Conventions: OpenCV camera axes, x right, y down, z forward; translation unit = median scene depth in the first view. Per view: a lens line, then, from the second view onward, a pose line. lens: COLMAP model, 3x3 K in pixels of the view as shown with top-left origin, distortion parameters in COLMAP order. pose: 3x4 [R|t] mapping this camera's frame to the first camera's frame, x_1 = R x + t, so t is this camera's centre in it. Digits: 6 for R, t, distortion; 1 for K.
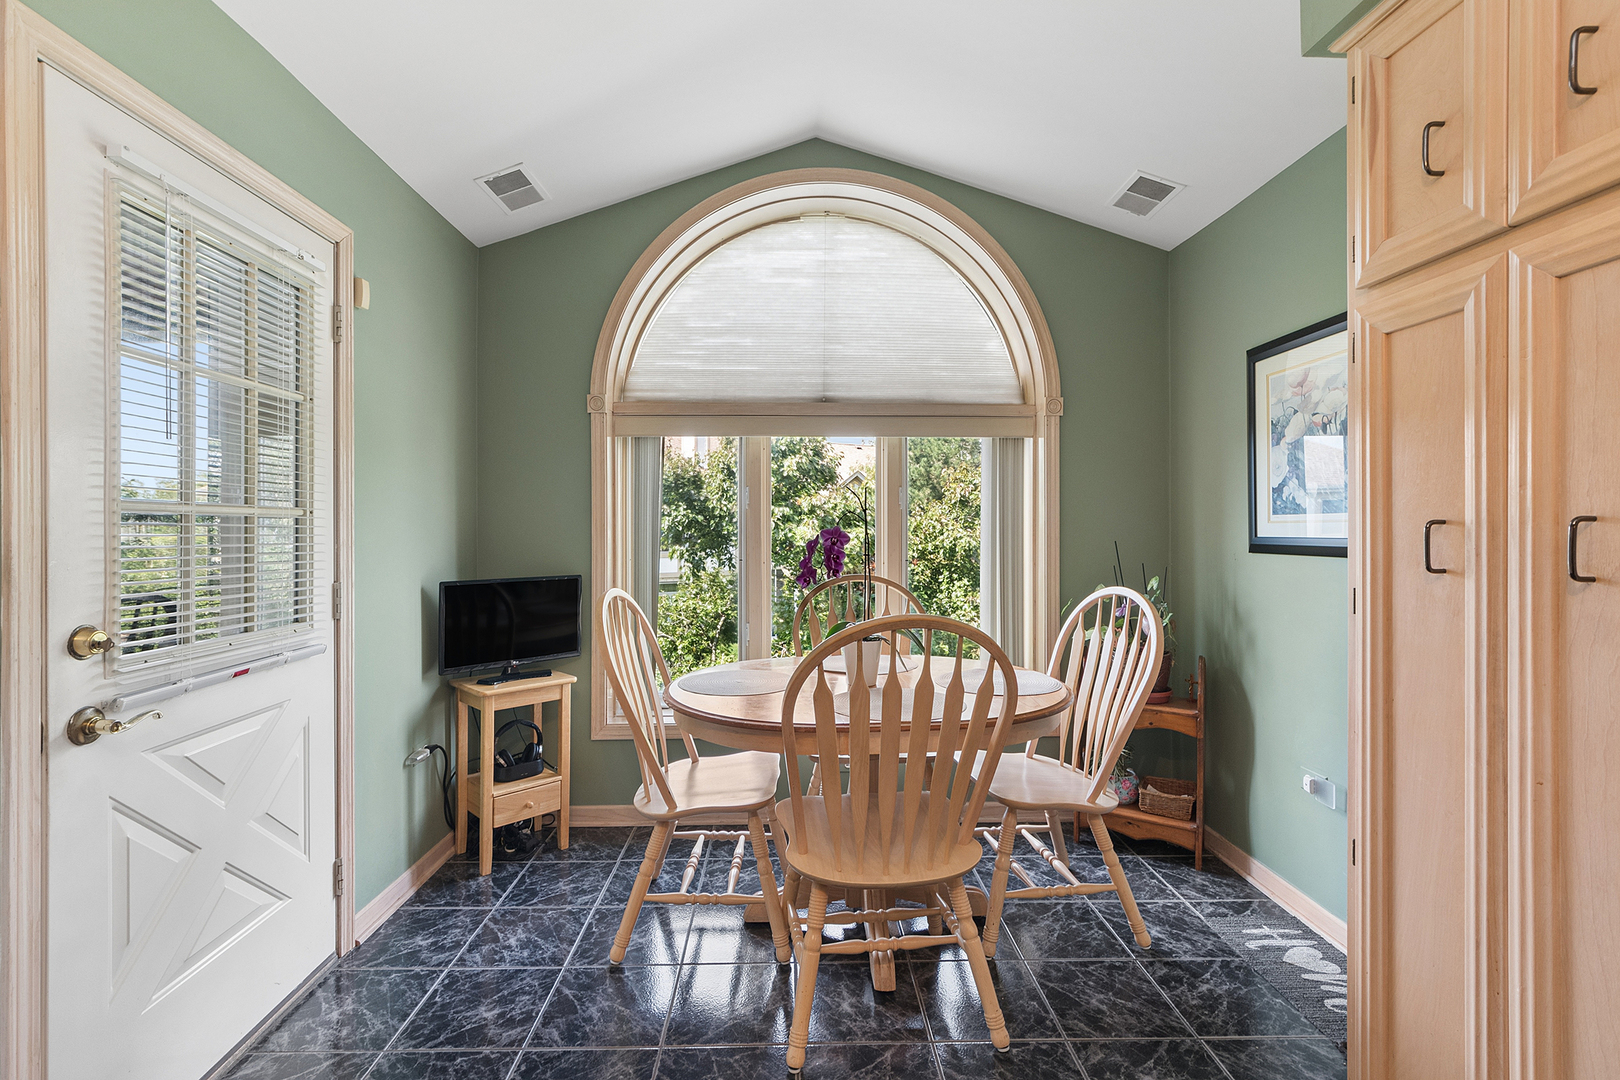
lens RADIAL K [[721.7, 0, 806.1], [0, 721.7, 529.4], [0, 0, 1]] dist [0.000121, -0.000690]
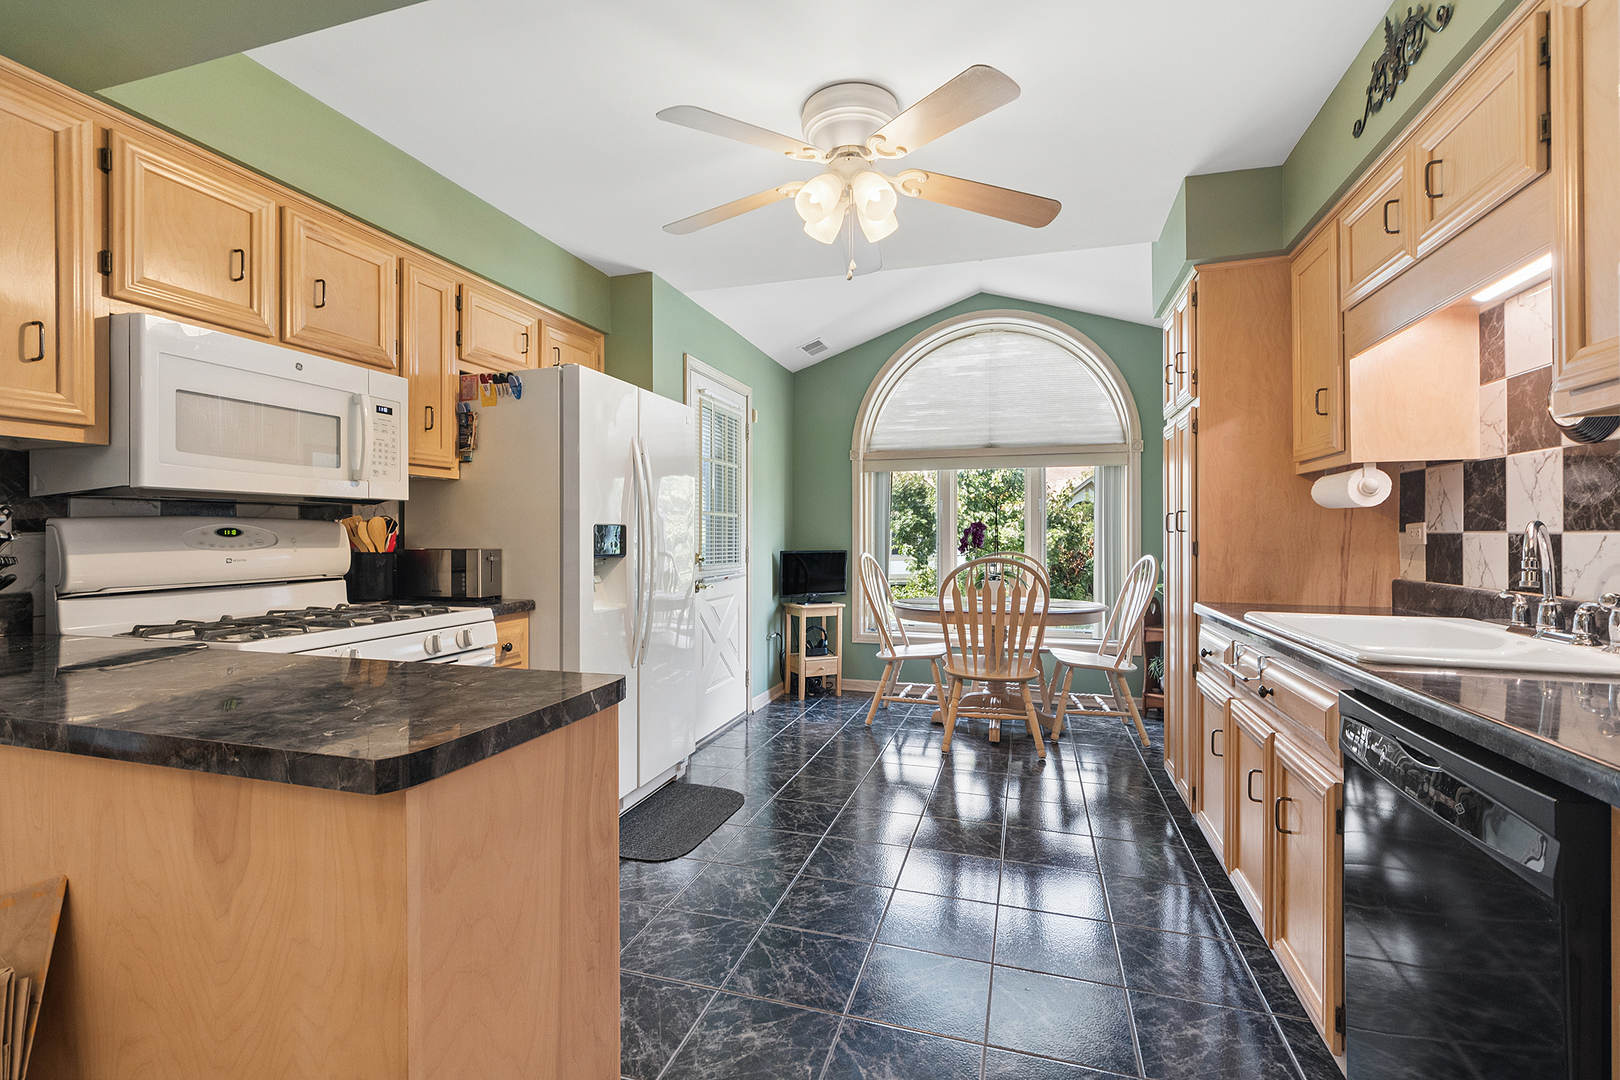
lens RADIAL K [[721.7, 0, 806.1], [0, 721.7, 529.4], [0, 0, 1]] dist [0.000121, -0.000690]
pose [[0.948565, -0.001163, -0.316581, 0.153144], [-0.001508, 0.999965, -0.008194, 0.023805], [0.316580, 0.008250, 0.948530, -0.698820]]
